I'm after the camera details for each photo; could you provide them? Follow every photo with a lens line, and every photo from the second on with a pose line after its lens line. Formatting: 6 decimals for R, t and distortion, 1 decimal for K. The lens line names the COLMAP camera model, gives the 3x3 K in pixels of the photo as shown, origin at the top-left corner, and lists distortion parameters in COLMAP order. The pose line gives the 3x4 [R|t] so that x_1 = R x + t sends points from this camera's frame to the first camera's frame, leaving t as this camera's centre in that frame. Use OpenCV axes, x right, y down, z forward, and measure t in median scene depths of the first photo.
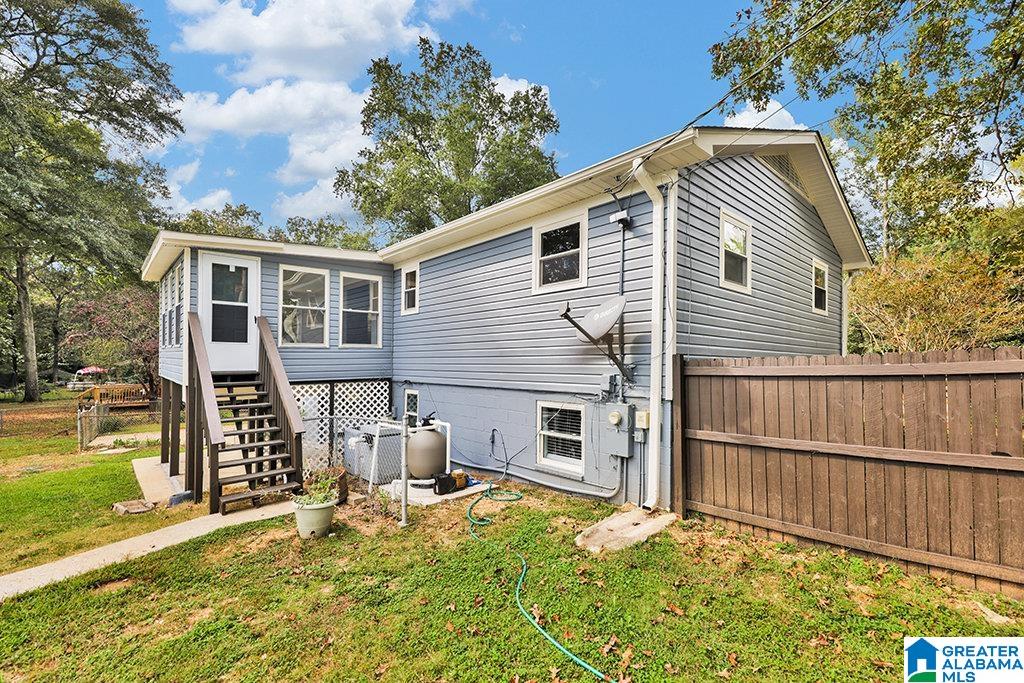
lens RADIAL K [[444.4, 0, 527.1], [0, 444.4, 361.8], [0, 0, 1]] dist [0.002632, 0.000047]
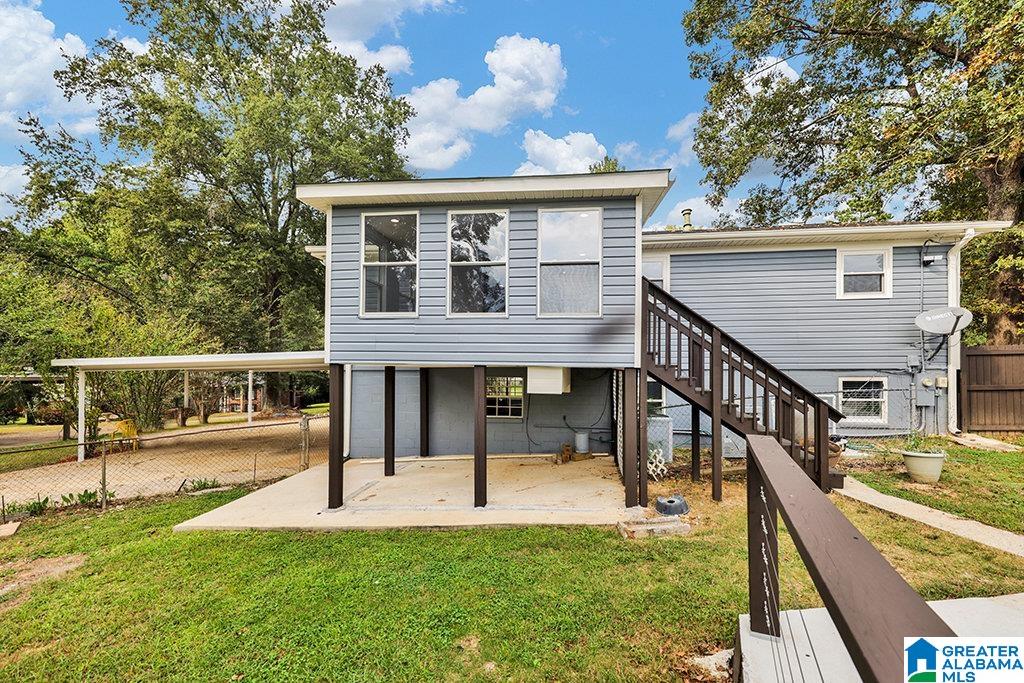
lens RADIAL K [[444.4, 0, 527.1], [0, 444.4, 361.8], [0, 0, 1]] dist [0.002632, 0.000047]
pose [[0.757381, 0.009098, 0.652910, -1.579101], [0.003332, 0.999836, -0.017797, 0.061168], [-0.652965, 0.015655, 0.757226, 0.586866]]
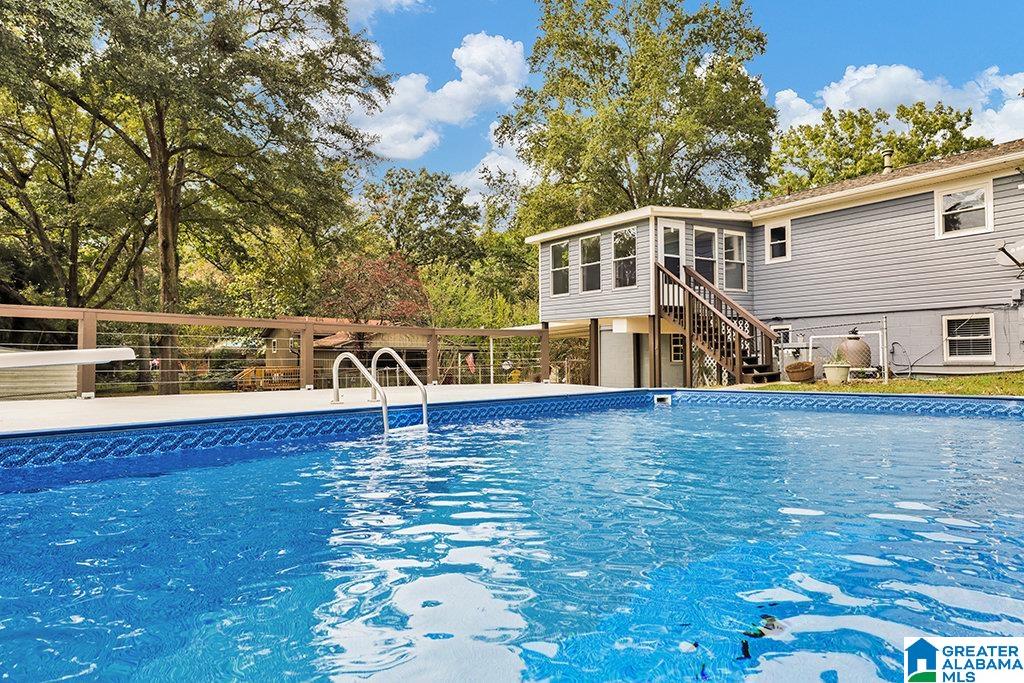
lens RADIAL K [[673.3, 0, 512.0], [0, 673.3, 341.5], [0, 0, 1]] dist [0.000545, 0.000214]
pose [[0.988892, -0.016534, -0.147713, -0.983581], [0.012378, 0.999502, -0.029010, 0.209094], [0.148119, 0.026860, 0.988605, -1.252163]]
